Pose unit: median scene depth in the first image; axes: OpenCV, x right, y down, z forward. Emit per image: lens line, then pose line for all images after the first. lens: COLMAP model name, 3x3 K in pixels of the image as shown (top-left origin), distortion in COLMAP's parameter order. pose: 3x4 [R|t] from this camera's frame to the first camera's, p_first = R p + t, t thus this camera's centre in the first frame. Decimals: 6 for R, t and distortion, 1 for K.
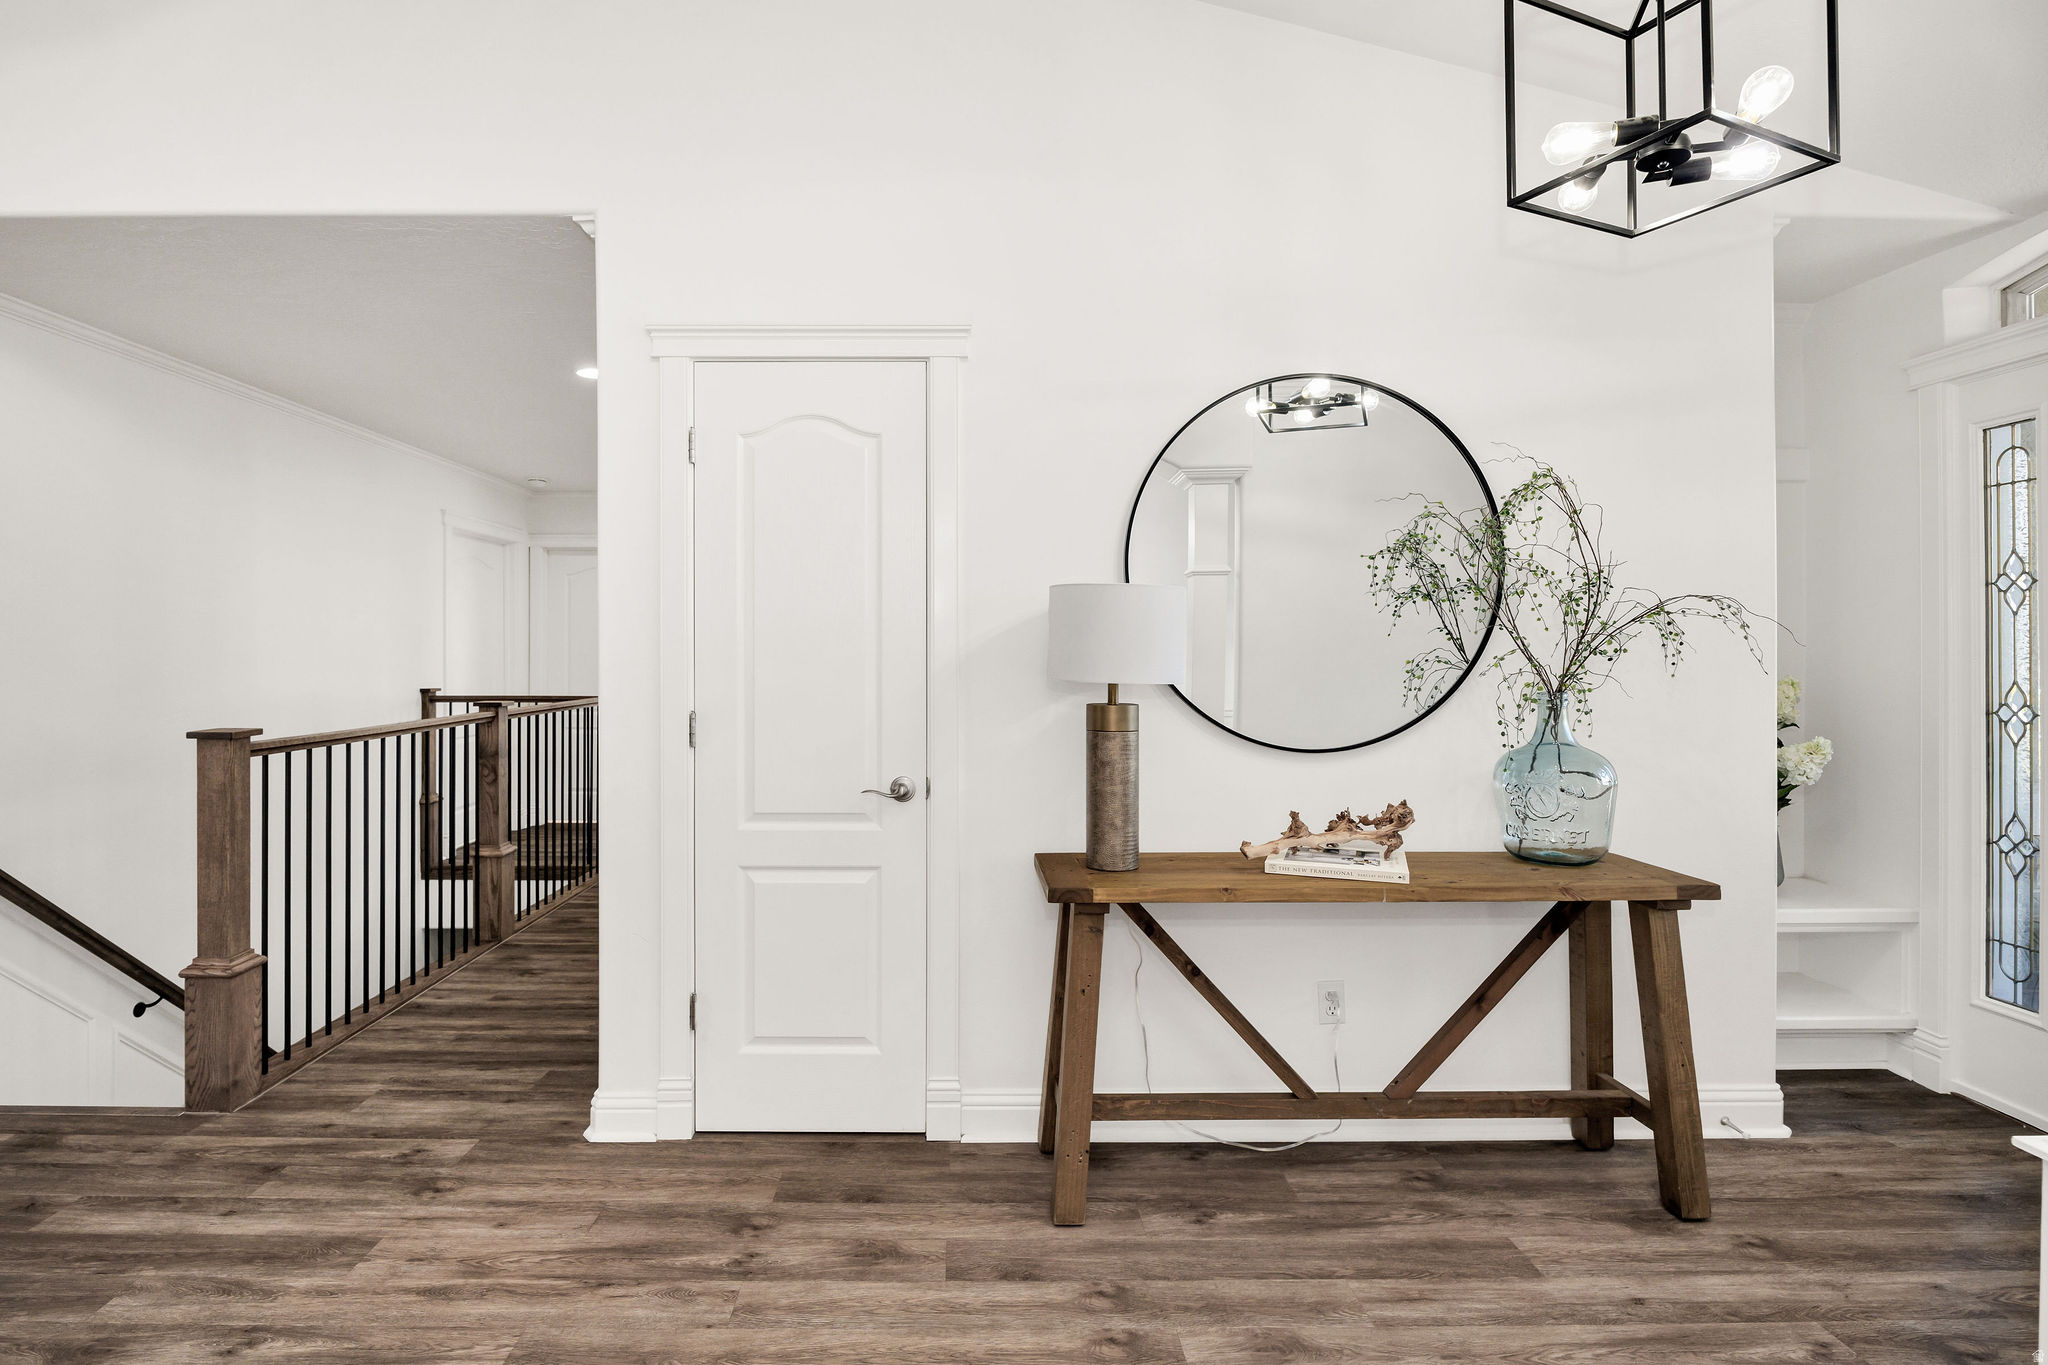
lens RADIAL K [[1018.6, 0, 1014.2], [0, 1018.6, 650.5], [0, 0, 1]] dist [-0.002410, -0.001101]
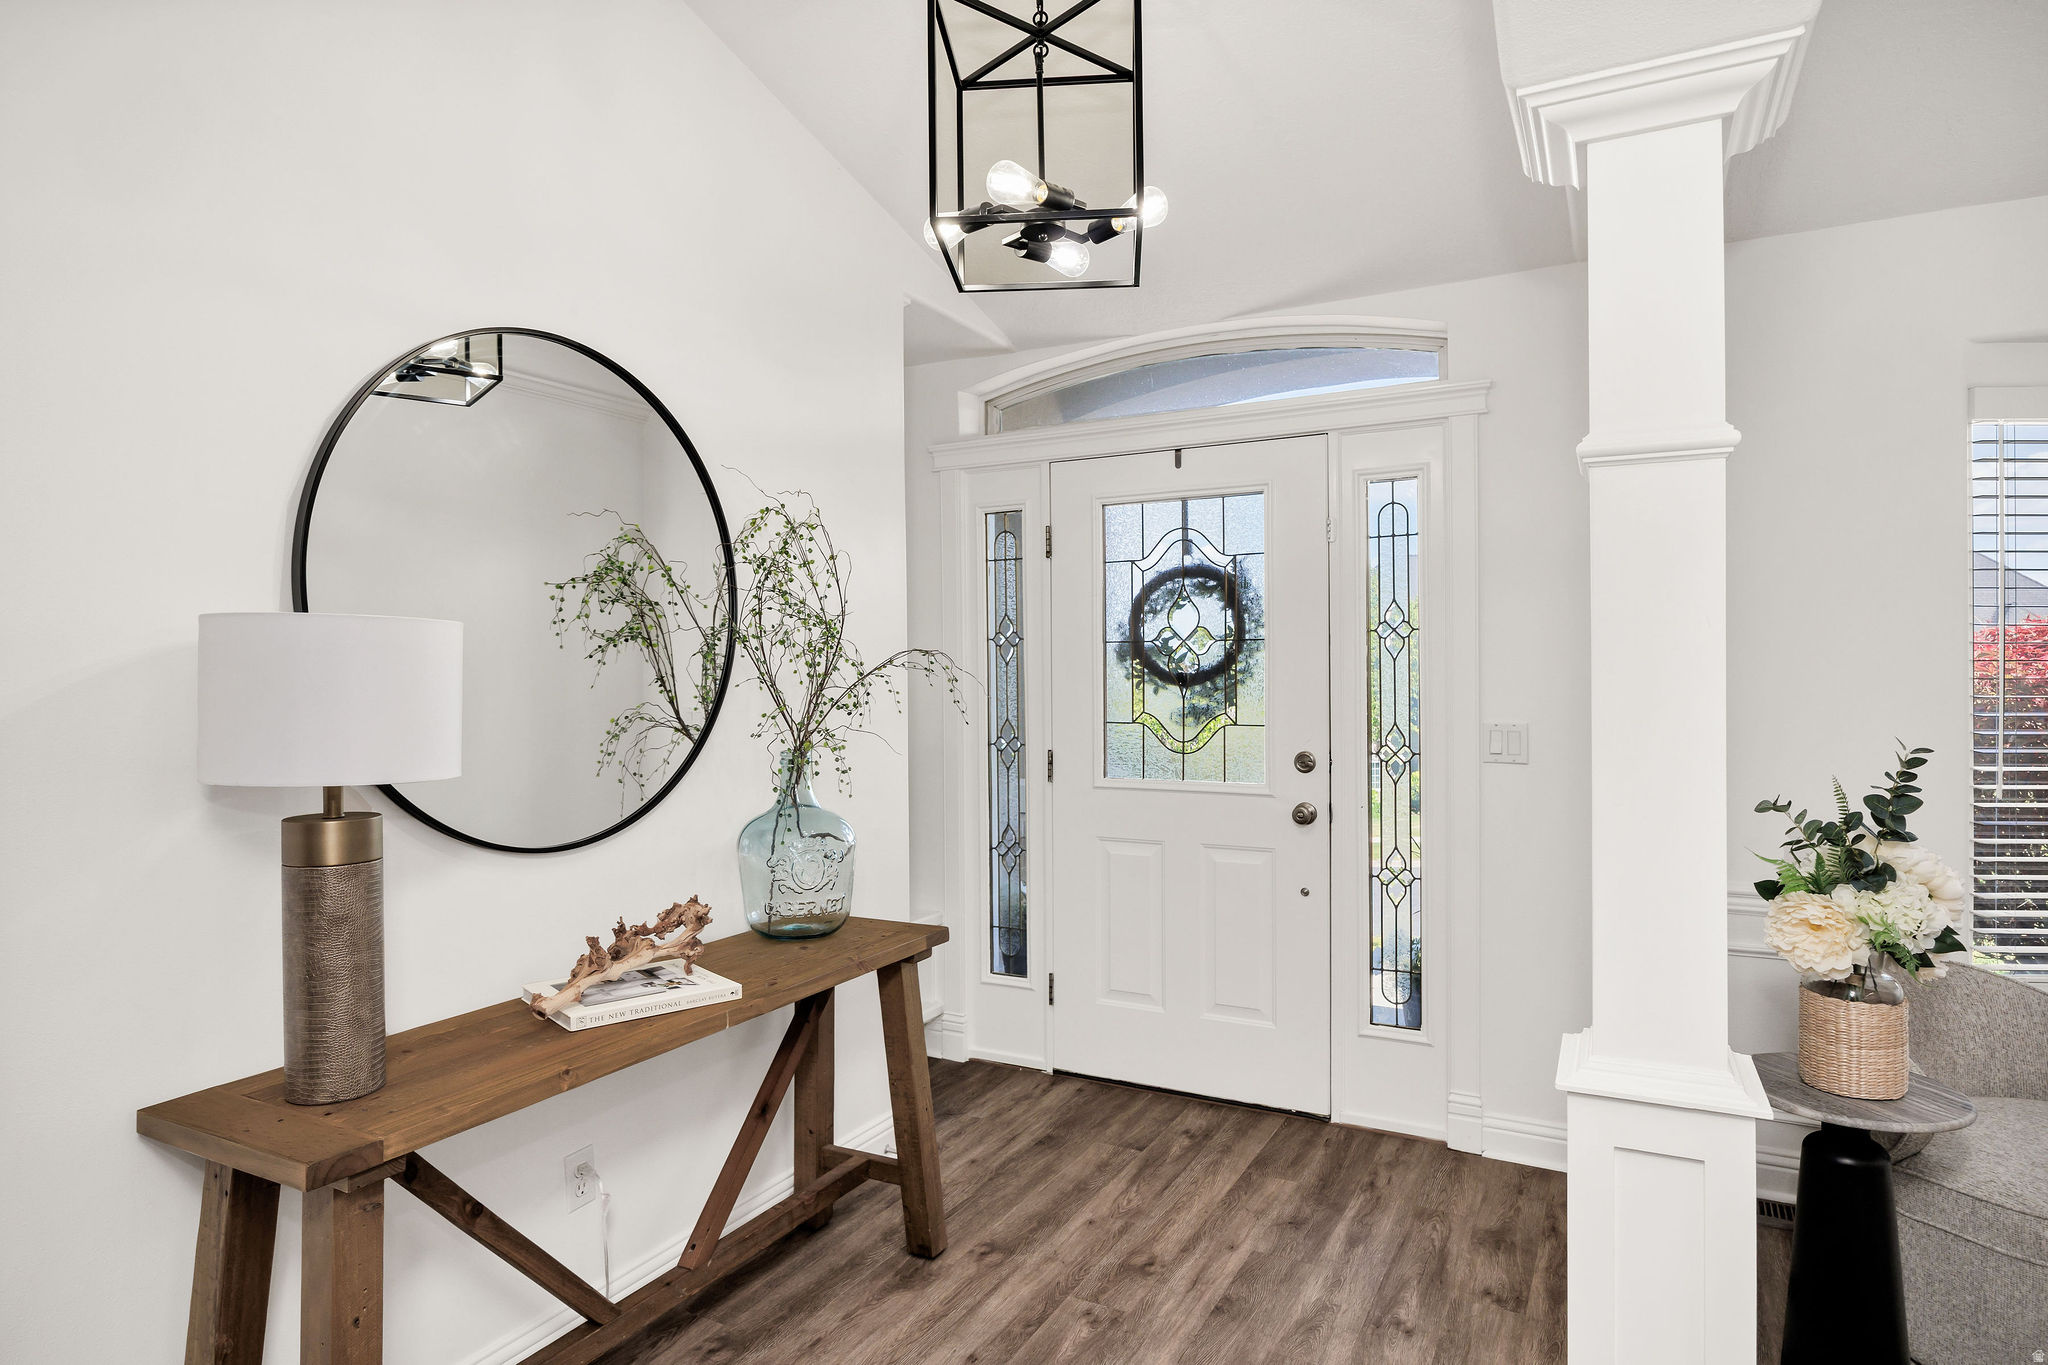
lens RADIAL K [[1145.5, 0, 1024.0], [0, 1145.5, 682.5], [0, 0, 1]] dist [-0.006383, 0.000214]
pose [[0.514128, -0.008332, 0.857673, -0.262108], [0.005146, 0.999965, 0.006629, -0.027351], [-0.857698, 0.001005, 0.514153, 0.306520]]
